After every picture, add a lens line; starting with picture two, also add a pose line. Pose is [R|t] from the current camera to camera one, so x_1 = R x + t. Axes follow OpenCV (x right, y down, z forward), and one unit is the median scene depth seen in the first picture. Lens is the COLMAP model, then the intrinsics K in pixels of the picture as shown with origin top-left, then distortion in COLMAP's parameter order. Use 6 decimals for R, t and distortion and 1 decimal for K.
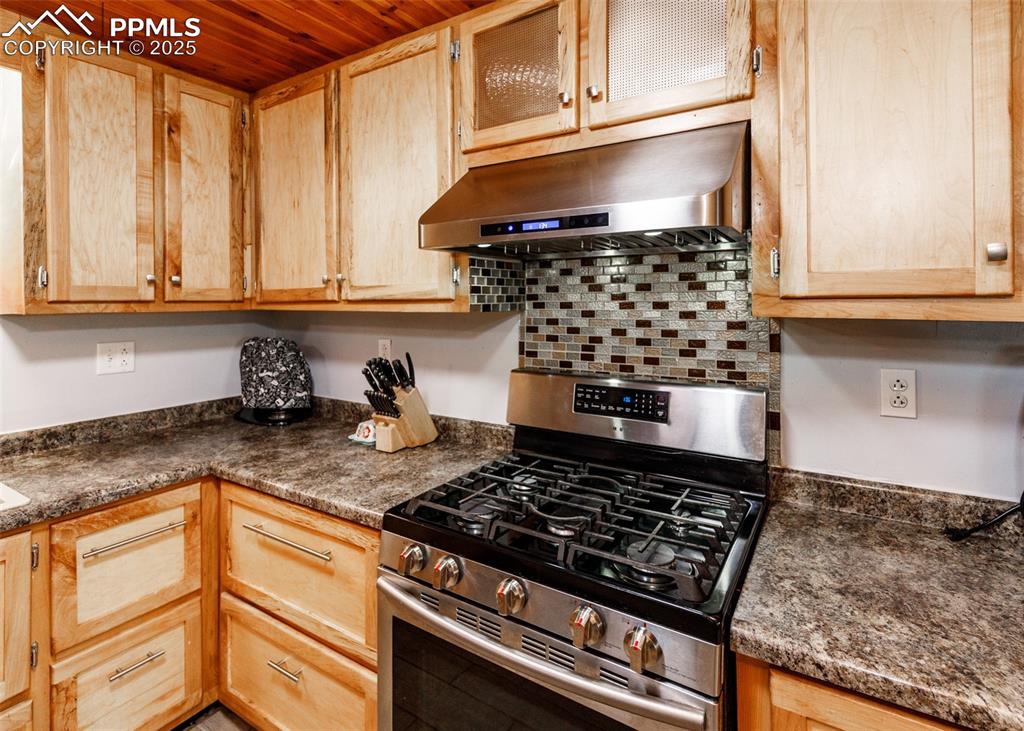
lens RADIAL K [[507.0, 0, 518.6], [0, 507.0, 303.2], [0, 0, 1]] dist [0.008104, -0.001988]
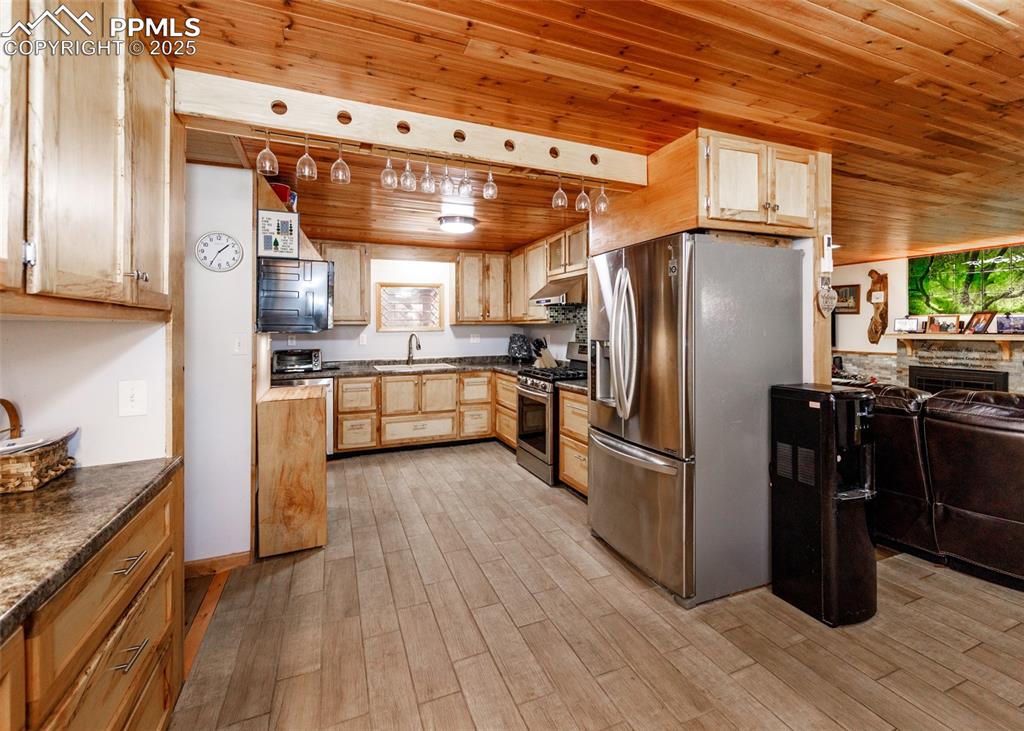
lens RADIAL K [[464.0, 0, 524.7], [0, 464.0, 316.3], [0, 0, 1]] dist [0.006759, -0.001317]
pose [[0.815121, -0.013677, -0.579130, 1.454870], [-0.000440, 0.999706, -0.024229, 0.044056], [0.579291, 0.020004, 0.814875, -1.518364]]
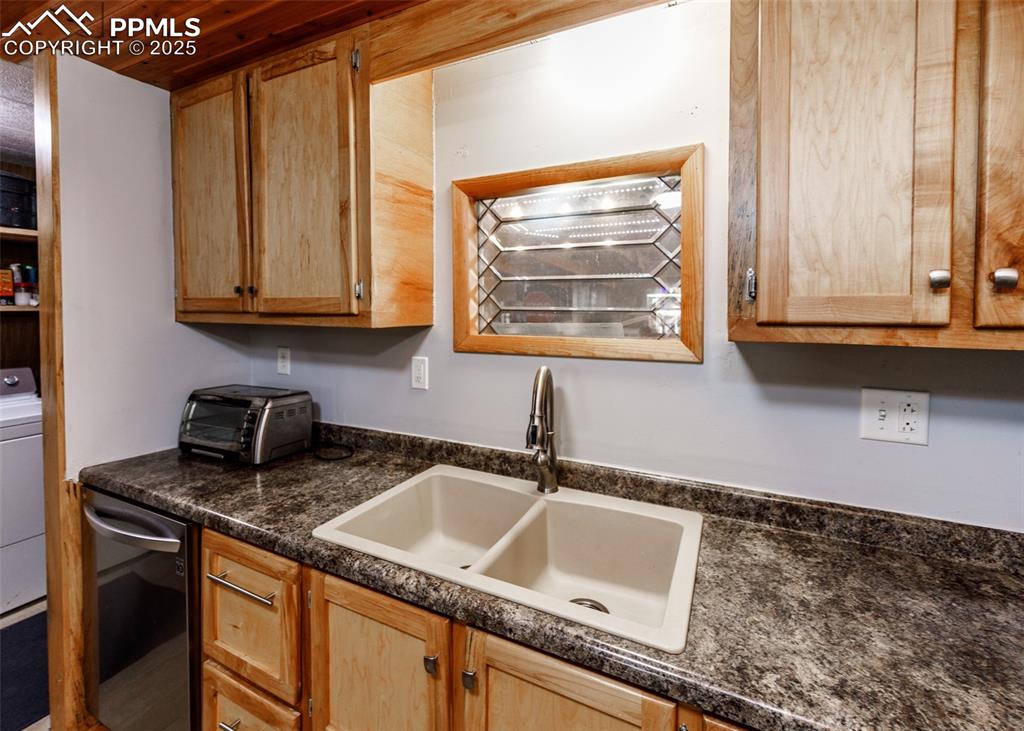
lens RADIAL K [[464.0, 0, 503.5], [0, 464.0, 318.4], [0, 0, 1]] dist [0.006759, -0.001317]
pose [[0.082423, 0.026620, -0.996242, -0.349174], [-0.008155, 0.999628, 0.026036, -0.020465], [0.996564, 0.005978, 0.082610, 0.605514]]
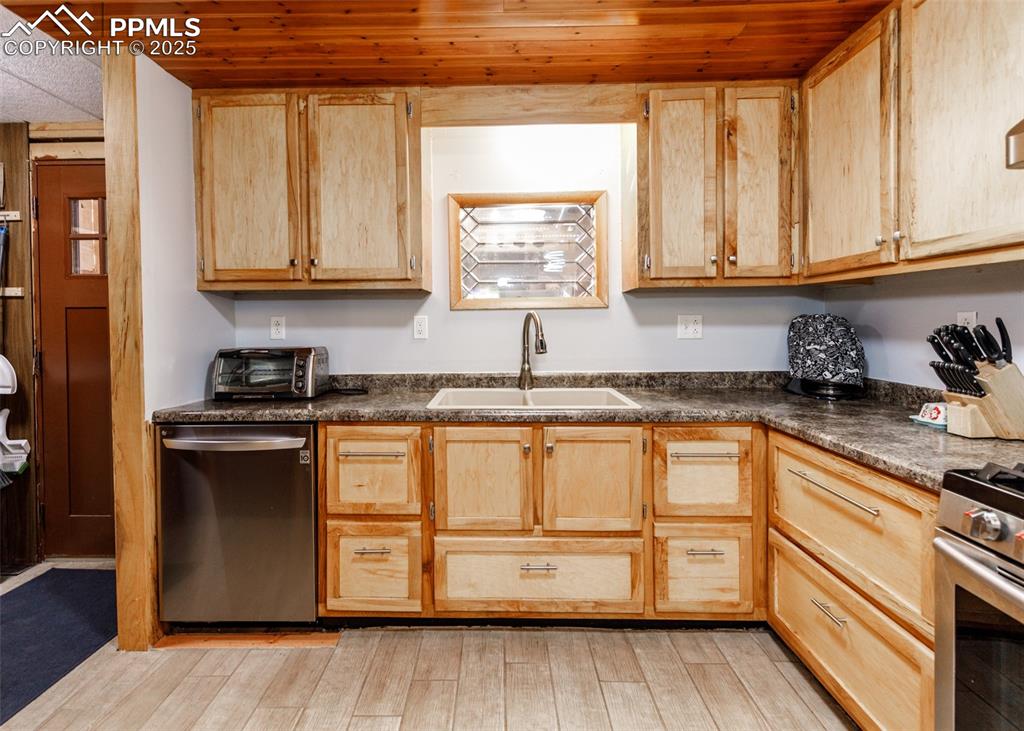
lens RADIAL K [[507.0, 0, 487.0], [0, 507.0, 325.7], [0, 0, 1]] dist [0.008104, -0.001988]
pose [[0.501279, 0.009256, -0.865236, 0.077617], [0.002799, 0.999920, 0.012318, 0.105876], [0.865281, -0.008596, 0.501213, -0.107496]]
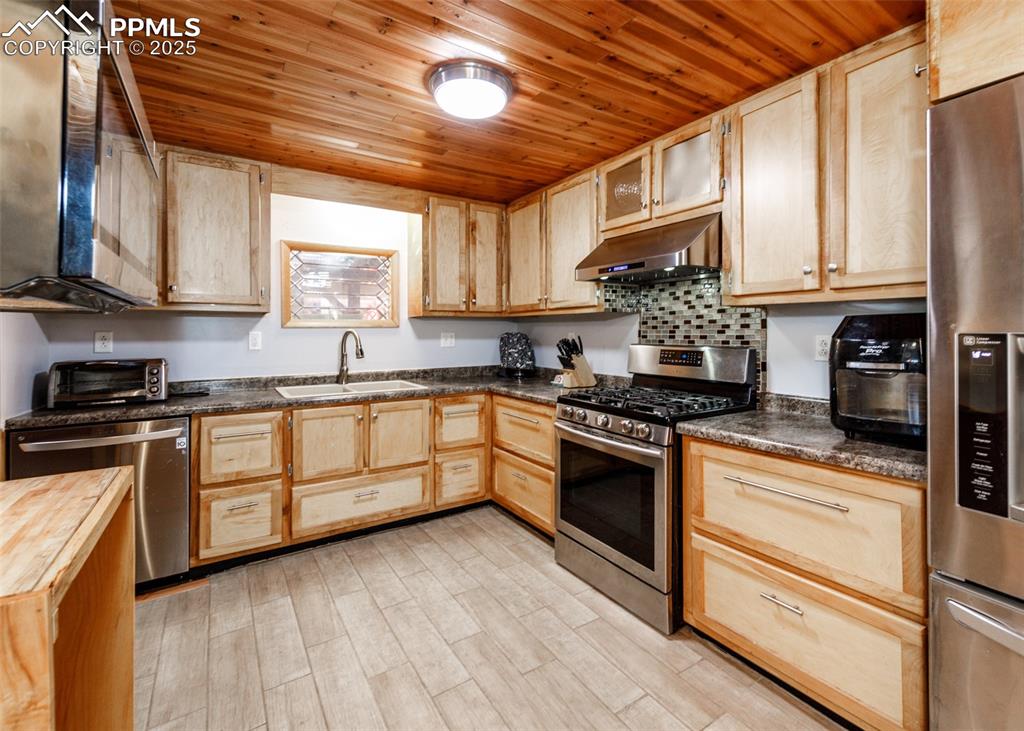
lens RADIAL K [[464.0, 0, 522.3], [0, 464.0, 326.1], [0, 0, 1]] dist [0.006759, -0.001317]
pose [[0.905225, -0.002413, -0.424926, 0.355175], [-0.003761, 0.999899, -0.013690, 0.092444], [0.424916, 0.013991, 0.905125, -0.718759]]
